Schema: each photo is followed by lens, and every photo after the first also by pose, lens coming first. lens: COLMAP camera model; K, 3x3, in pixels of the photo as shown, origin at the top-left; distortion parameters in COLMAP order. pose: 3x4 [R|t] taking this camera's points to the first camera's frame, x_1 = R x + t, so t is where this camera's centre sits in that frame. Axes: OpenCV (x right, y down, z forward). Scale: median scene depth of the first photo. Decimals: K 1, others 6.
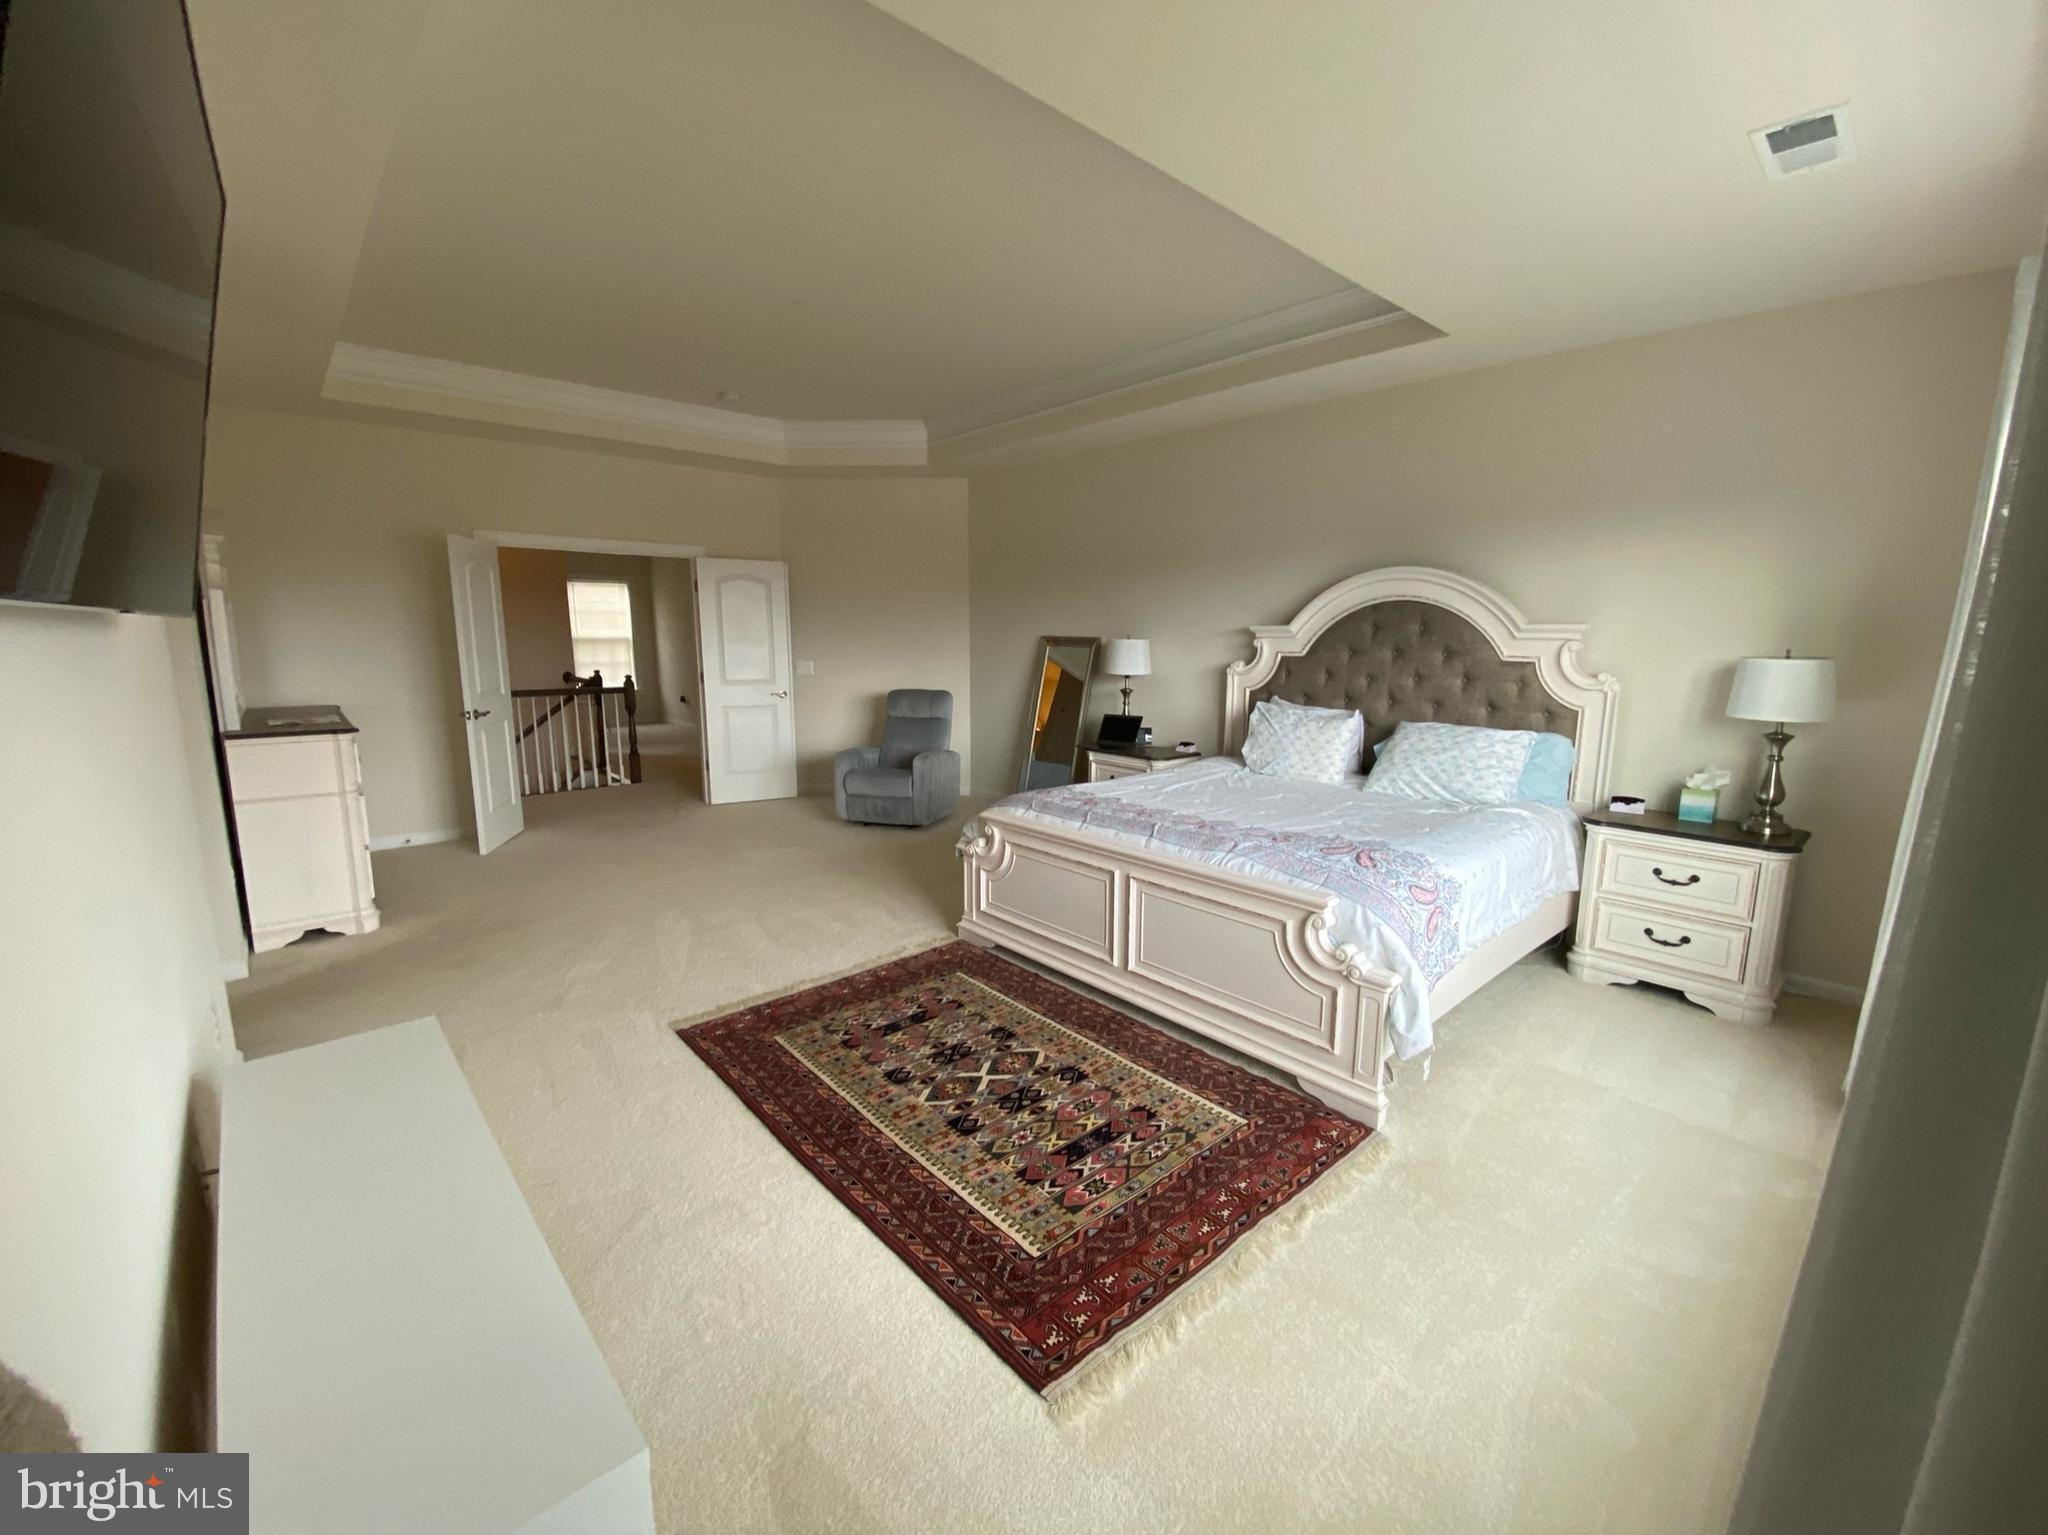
lens RADIAL K [[823.7, 0, 1024.0], [0, 823.7, 767.5], [0, 0, 1]] dist [0.002491, -0.014544]
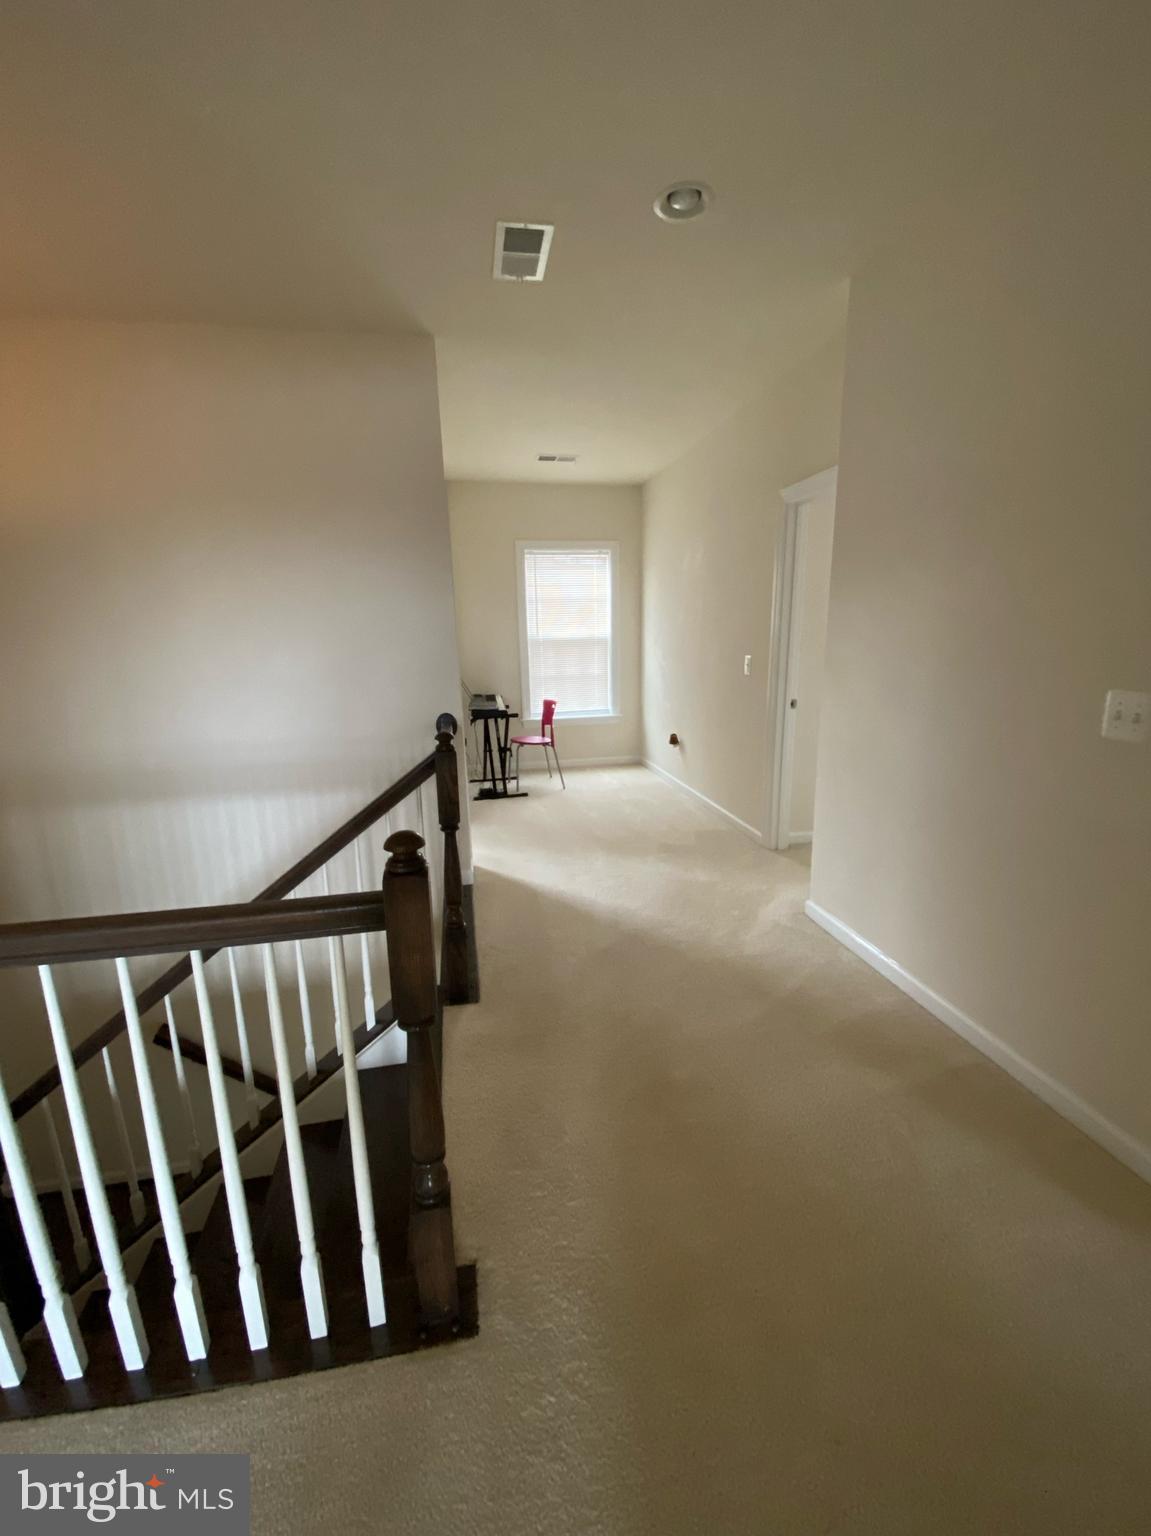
lens RADIAL K [[617.8, 0, 575.5], [0, 617.8, 768.0], [0, 0, 1]] dist [0.002491, -0.014544]
pose [[0.856978, 0.089322, -0.507553, -0.262002], [-0.062919, 0.995632, 0.068981, -0.093588], [0.511497, -0.027180, 0.858855, 0.599712]]
